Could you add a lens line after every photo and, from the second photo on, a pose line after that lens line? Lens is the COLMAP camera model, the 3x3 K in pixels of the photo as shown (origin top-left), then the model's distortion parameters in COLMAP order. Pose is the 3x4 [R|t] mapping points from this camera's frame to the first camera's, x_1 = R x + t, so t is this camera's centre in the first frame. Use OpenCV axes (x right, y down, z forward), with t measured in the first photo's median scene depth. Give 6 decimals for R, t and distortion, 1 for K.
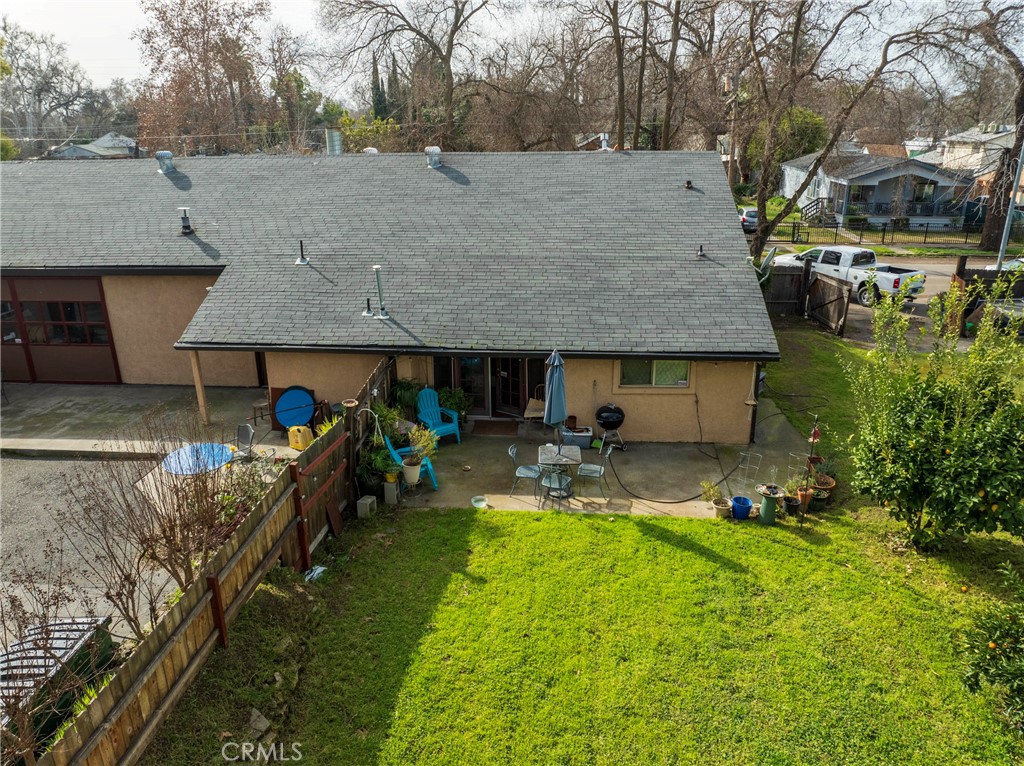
lens RADIAL K [[716.3, 0, 514.2], [0, 716.3, 387.0], [0, 0, 1]] dist [-0.077303, 0.044100]
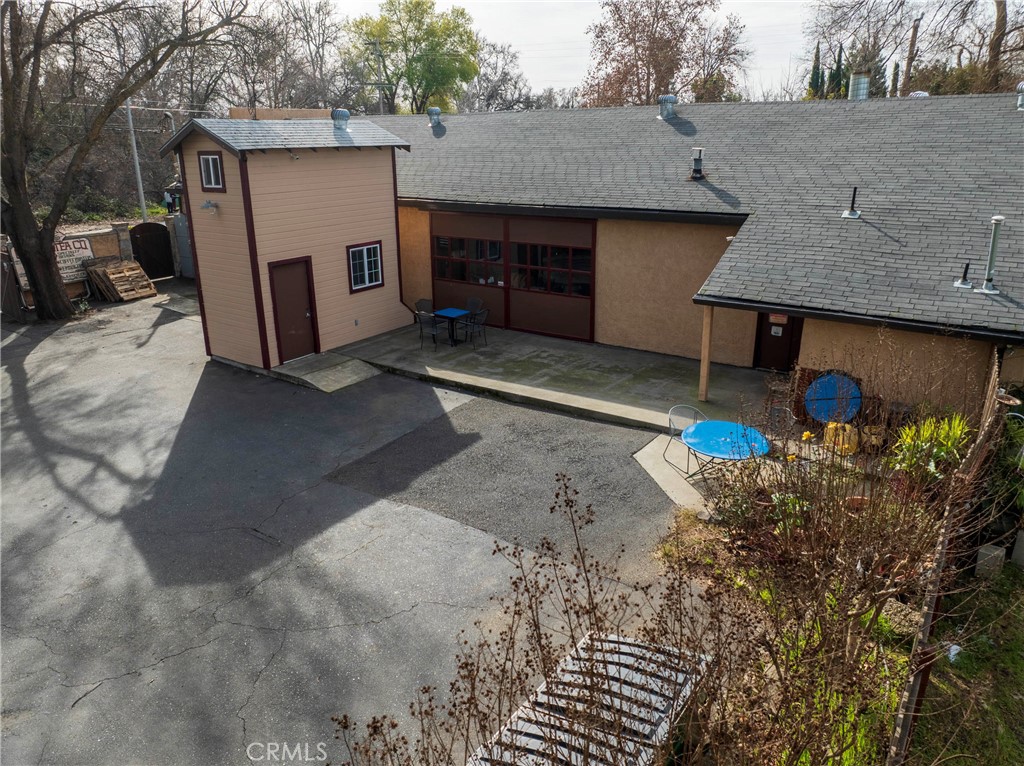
lens RADIAL K [[720.6, 0, 518.0], [0, 720.6, 380.2], [0, 0, 1]] dist [-0.038685, 0.004217]
pose [[0.868242, 0.153858, -0.471682, -0.209493], [-0.164797, 0.986157, 0.018327, 0.044791], [0.467972, 0.061820, 0.881578, 0.148245]]
